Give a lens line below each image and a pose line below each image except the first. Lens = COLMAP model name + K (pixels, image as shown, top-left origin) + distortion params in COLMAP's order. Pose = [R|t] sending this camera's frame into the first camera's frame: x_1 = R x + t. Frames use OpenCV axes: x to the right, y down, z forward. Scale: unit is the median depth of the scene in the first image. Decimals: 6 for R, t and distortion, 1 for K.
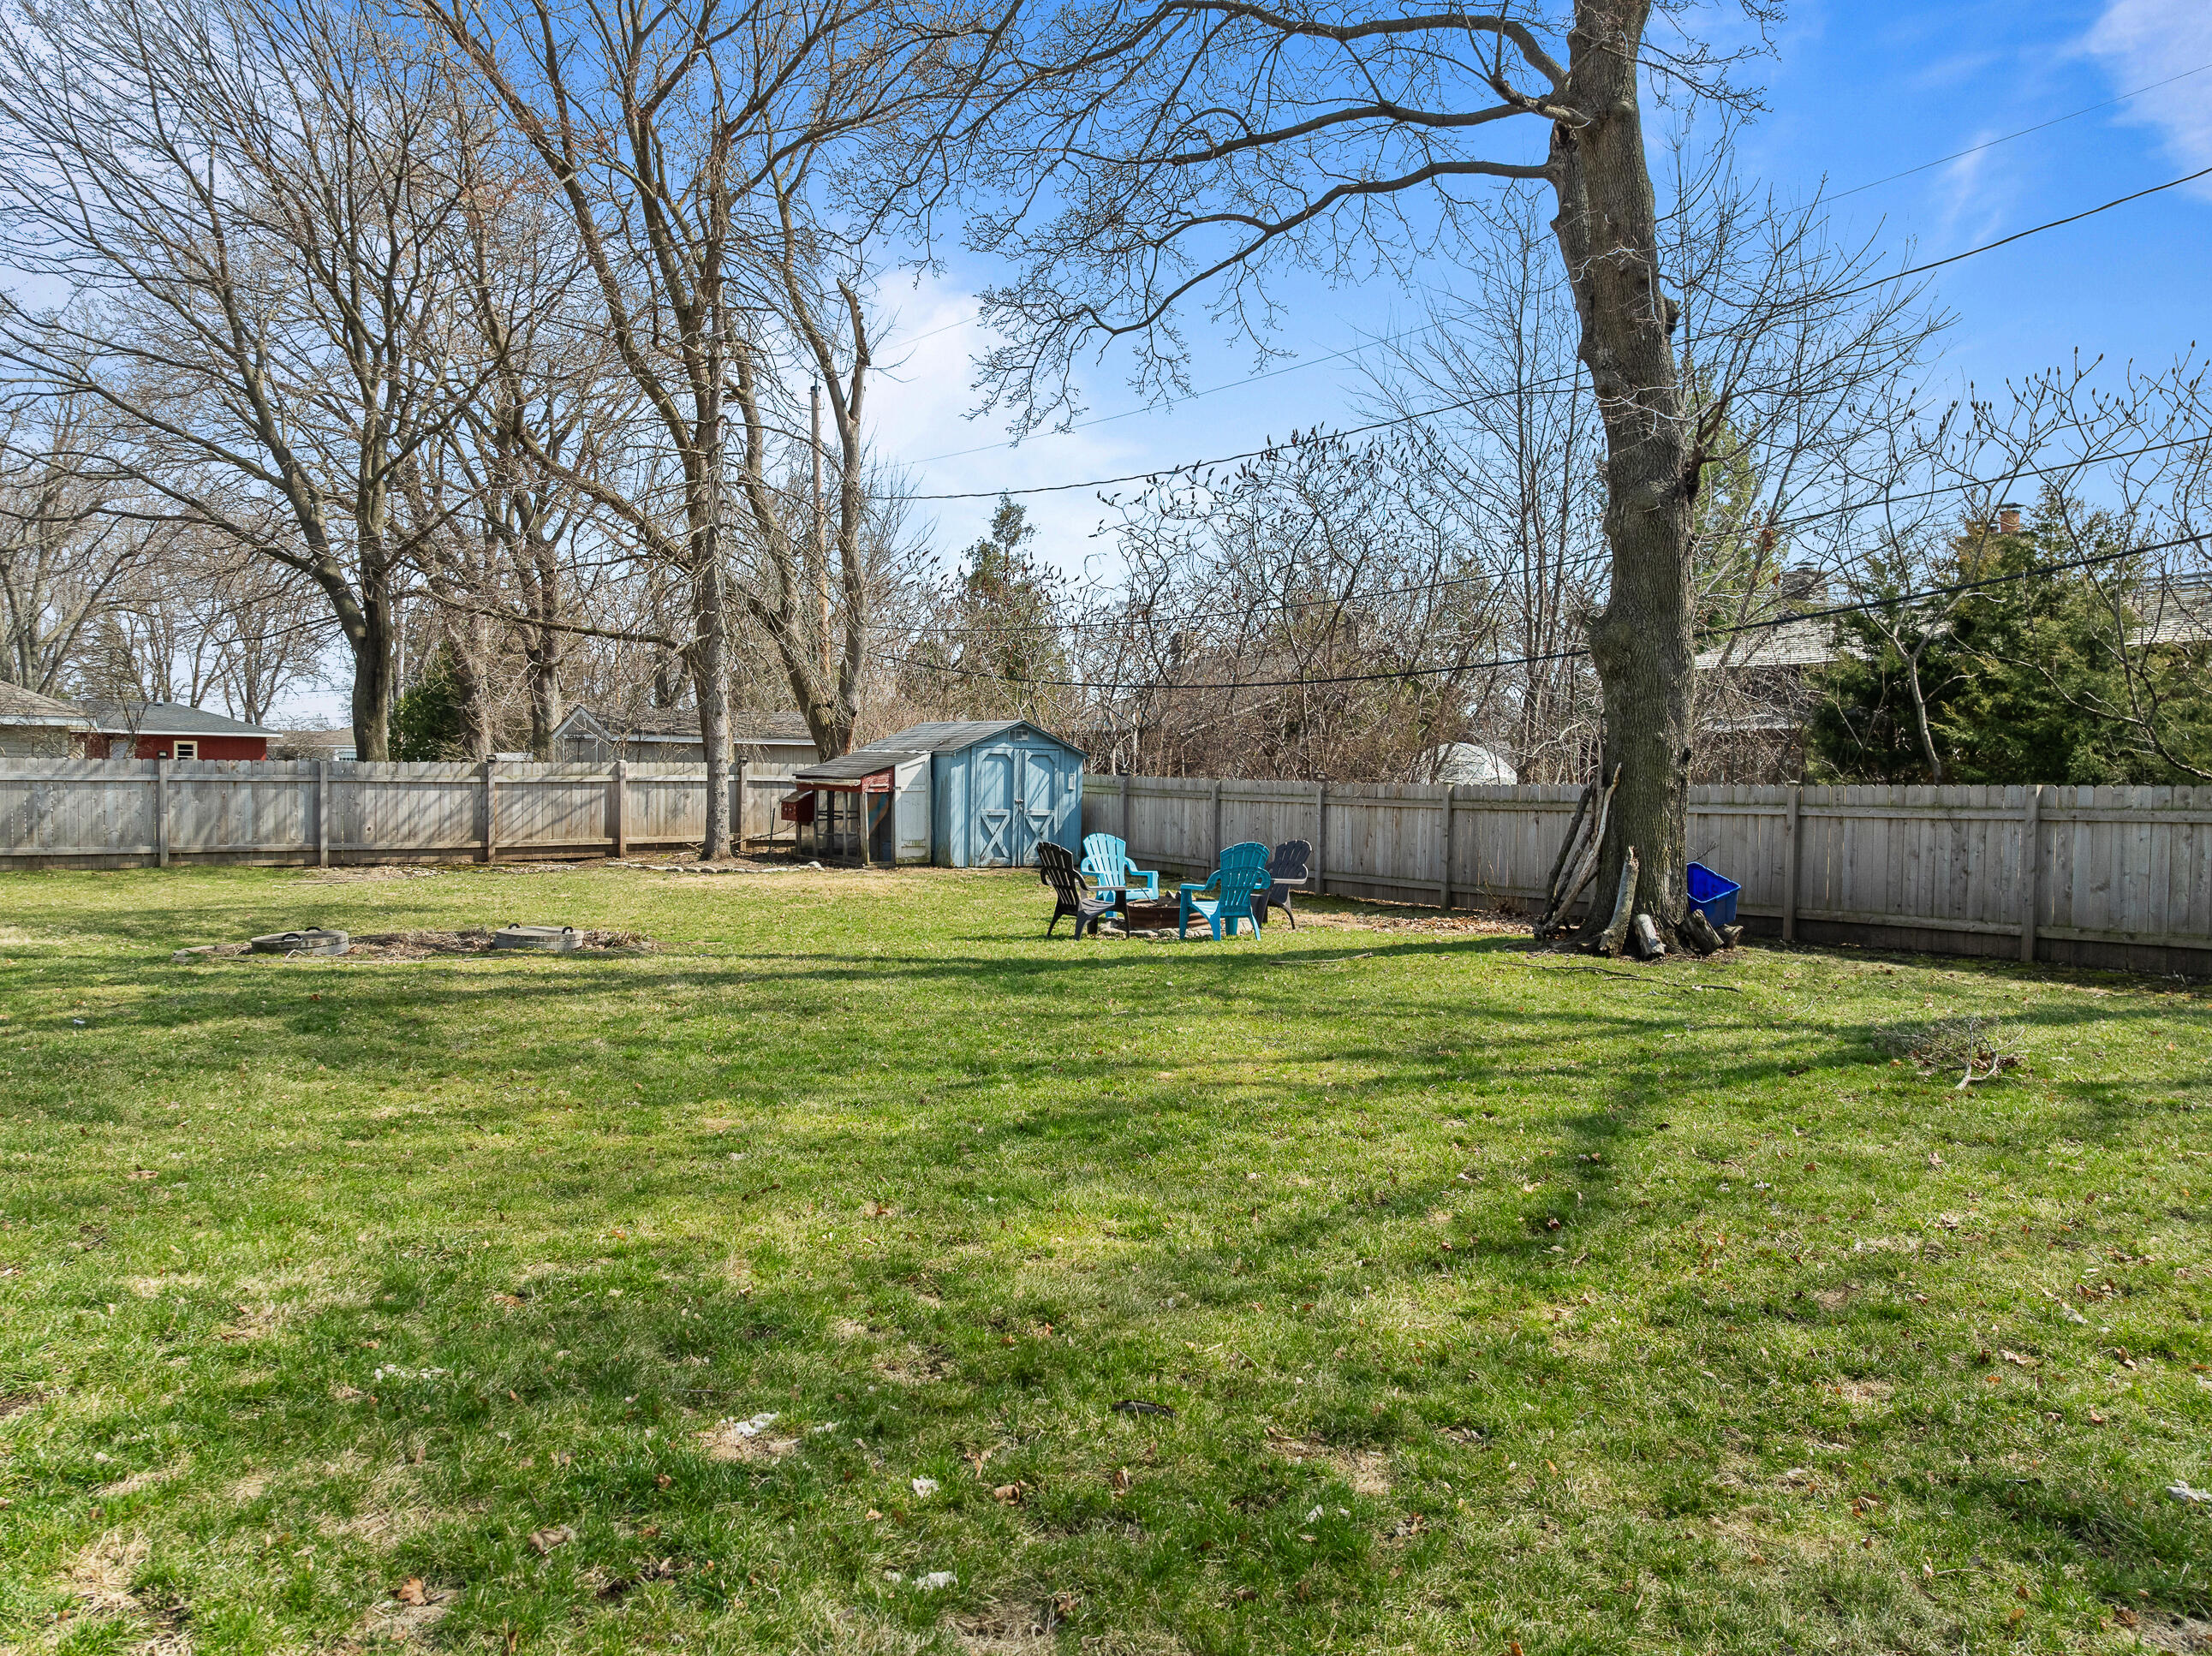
lens RADIAL K [[1542.4, 0, 1111.2], [0, 1542.4, 943.2], [0, 0, 1]] dist [0.000731, -0.000522]
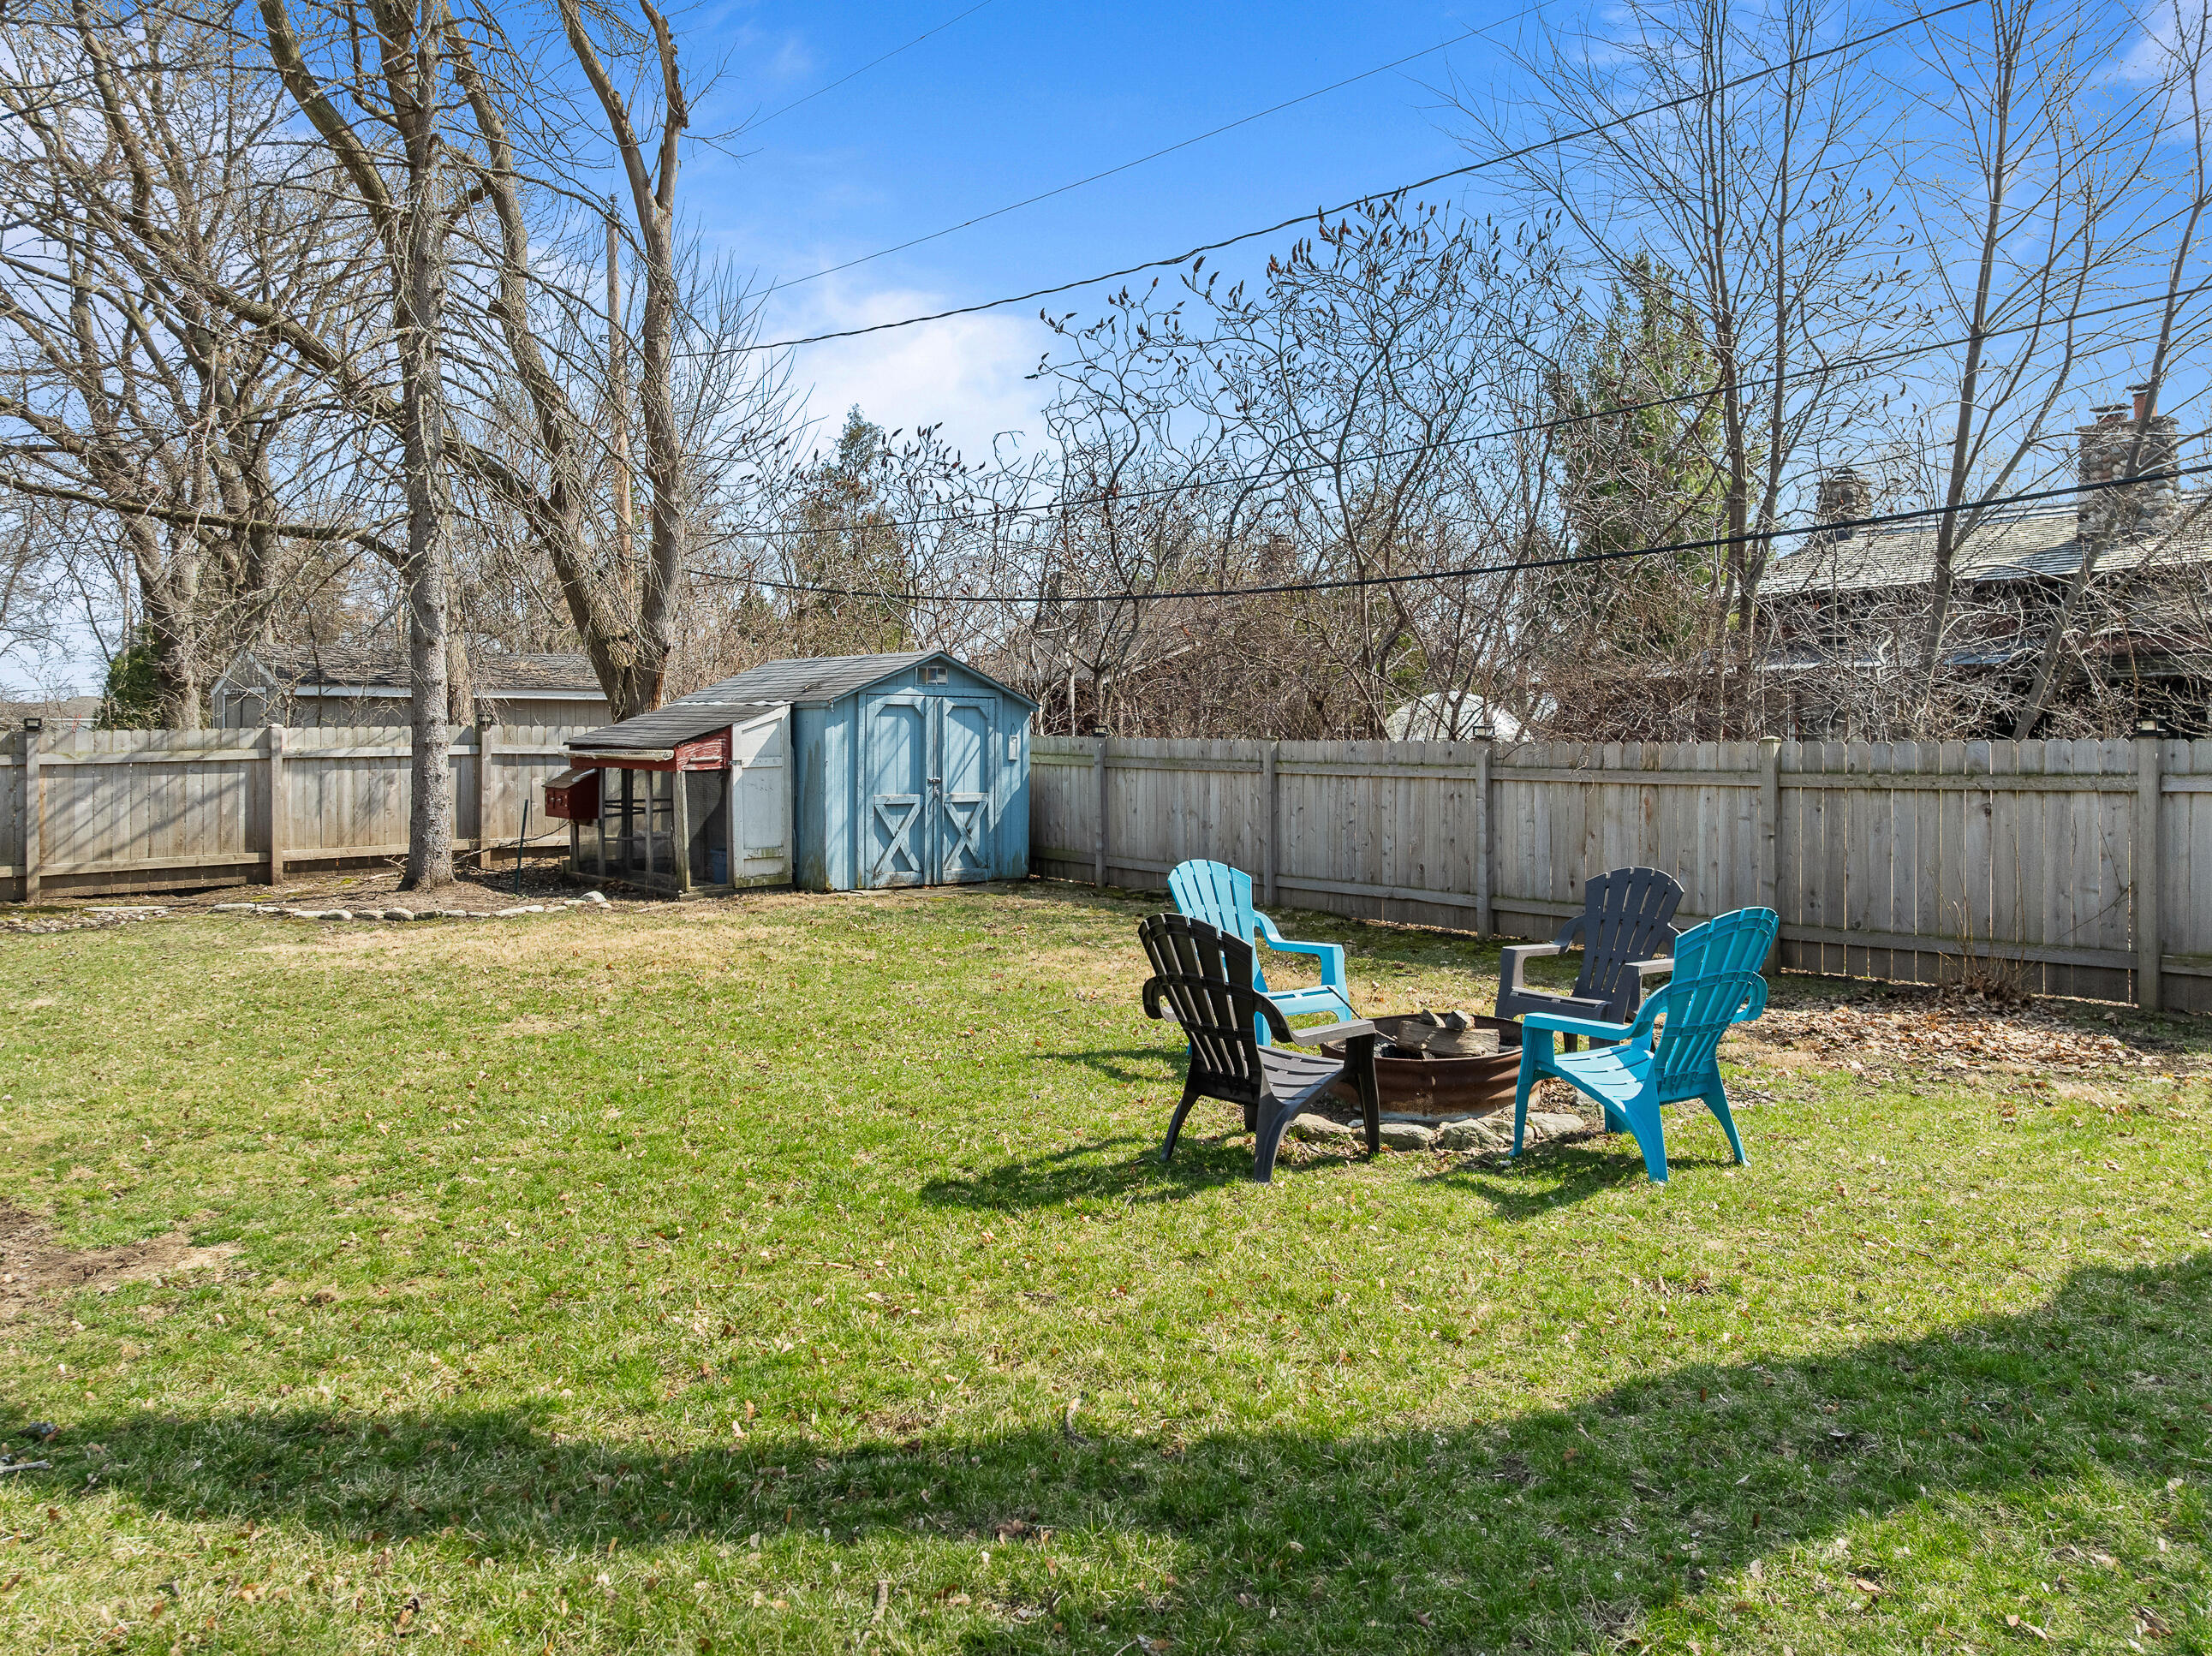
lens RADIAL K [[1571.8, 0, 1106.0], [0, 1571.8, 828.0], [0, 0, 1]] dist [-0.041016, -0.003511]
pose [[0.994681, -0.018894, 0.101259, -0.055090], [0.024191, 0.998388, -0.051338, -0.038615], [-0.100126, 0.053515, 0.993535, 0.363618]]
